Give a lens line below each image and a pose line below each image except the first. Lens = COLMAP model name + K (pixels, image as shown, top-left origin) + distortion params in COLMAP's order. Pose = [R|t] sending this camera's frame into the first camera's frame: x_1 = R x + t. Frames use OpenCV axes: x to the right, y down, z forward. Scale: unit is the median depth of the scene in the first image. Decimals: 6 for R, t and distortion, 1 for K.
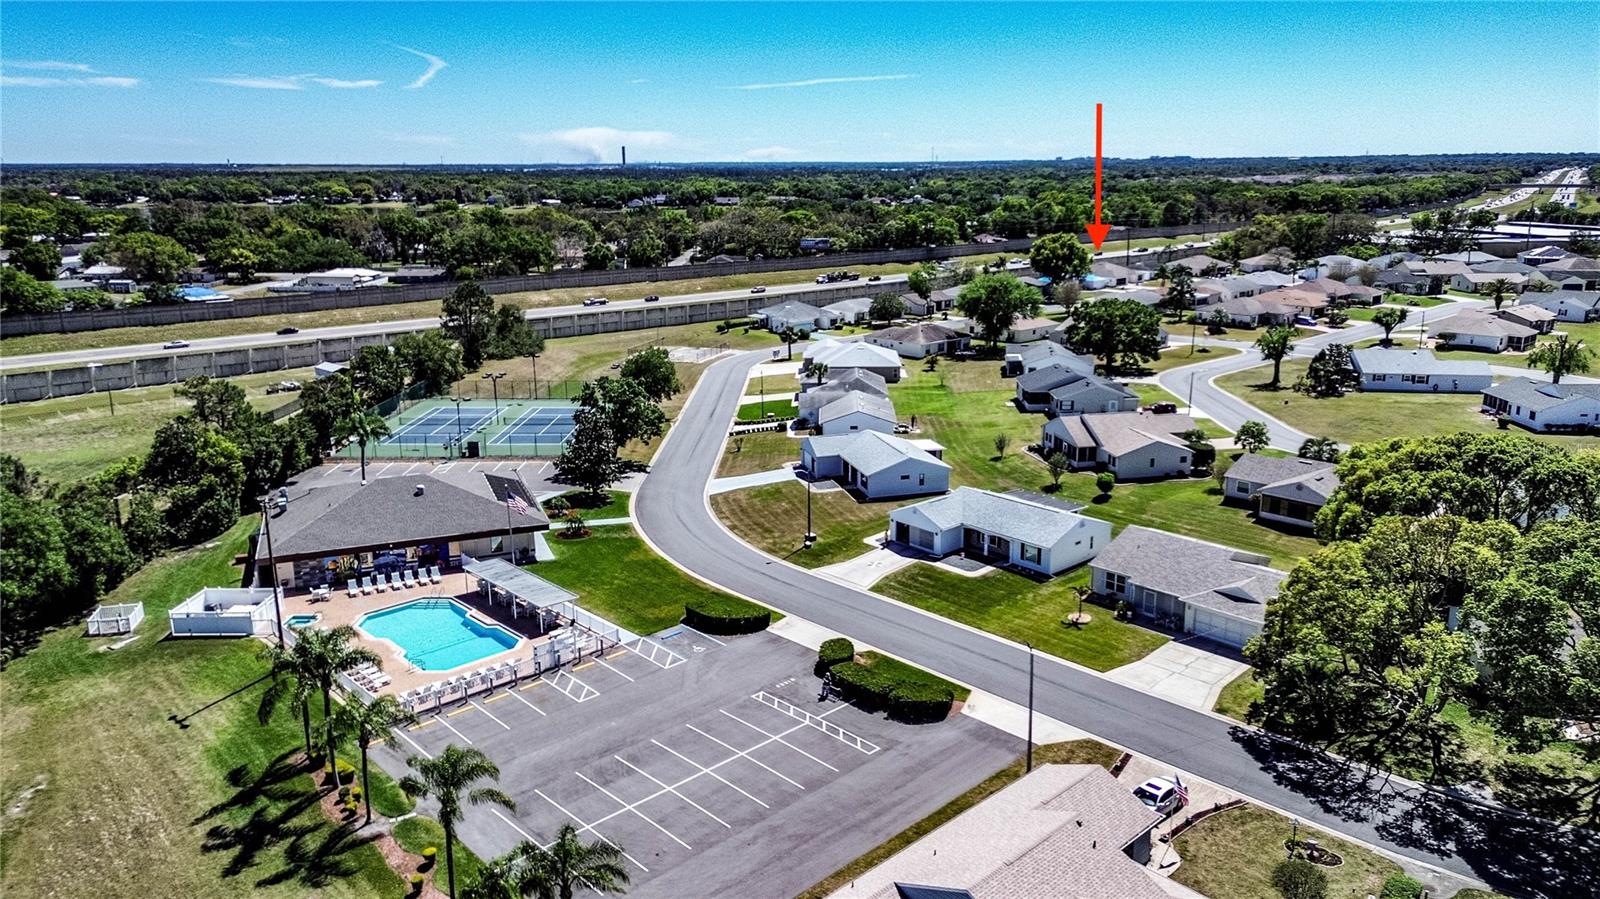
lens RADIAL K [[1123.9, 0, 800.0], [0, 1123.9, 449.5], [0, 0, 1]] dist [0.063280, -0.061780]
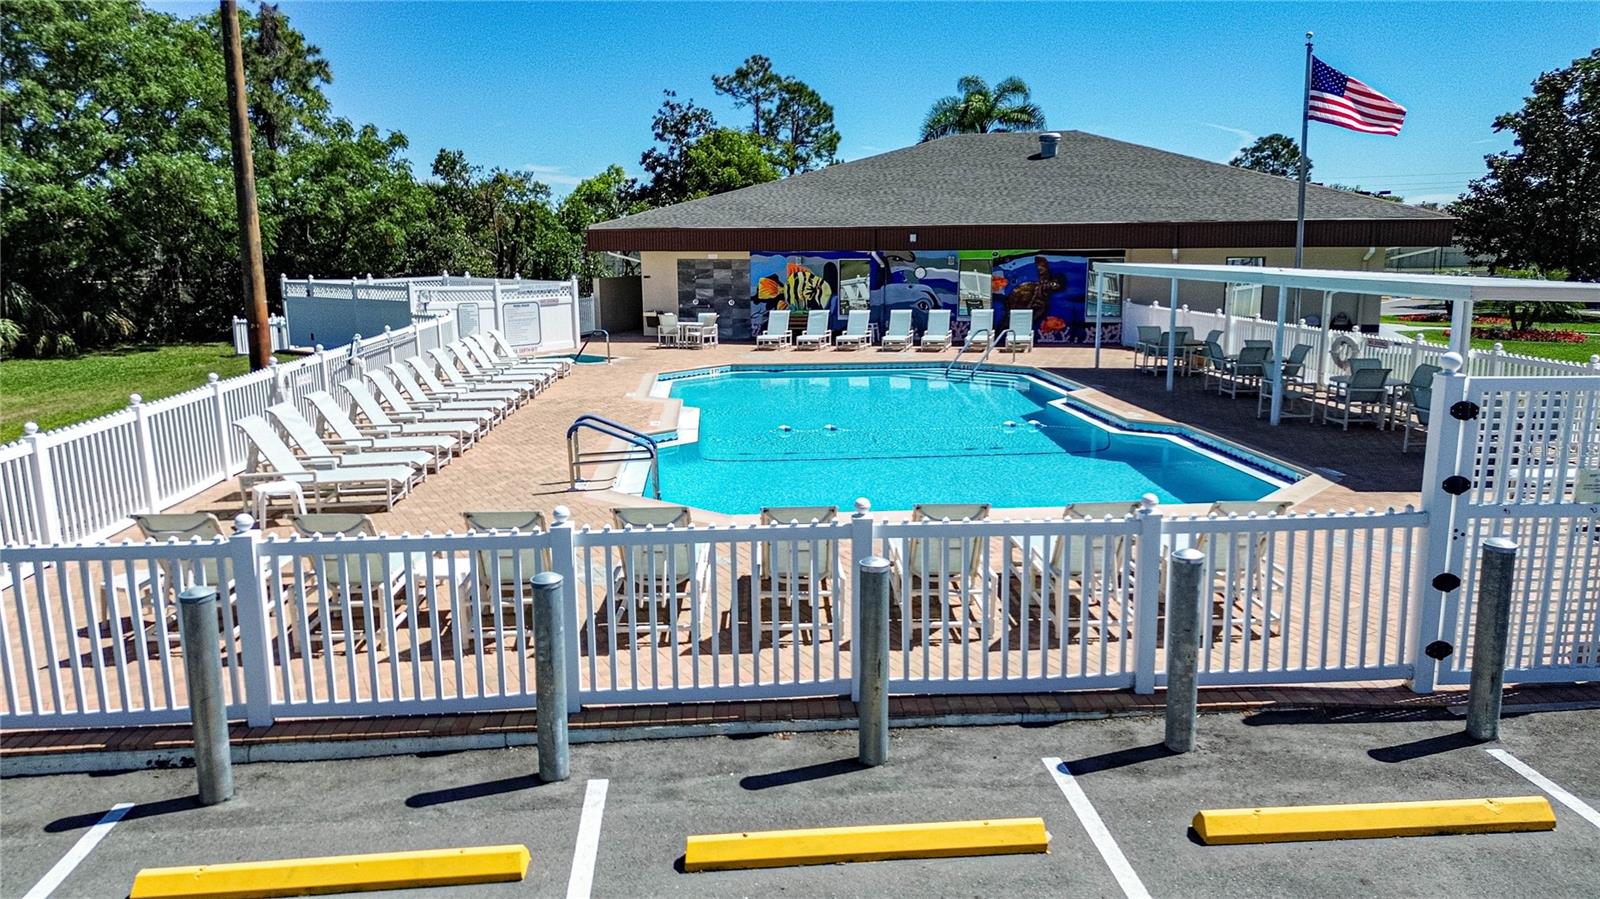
lens RADIAL K [[1123.9, 0, 800.0], [0, 1123.9, 449.5], [0, 0, 1]] dist [0.063280, -0.061780]
pose [[0.771506, 0.105617, -0.627394, -0.218835], [-0.147799, 0.988899, -0.015274, 0.188788], [0.618816, 0.104512, 0.778552, 0.903180]]
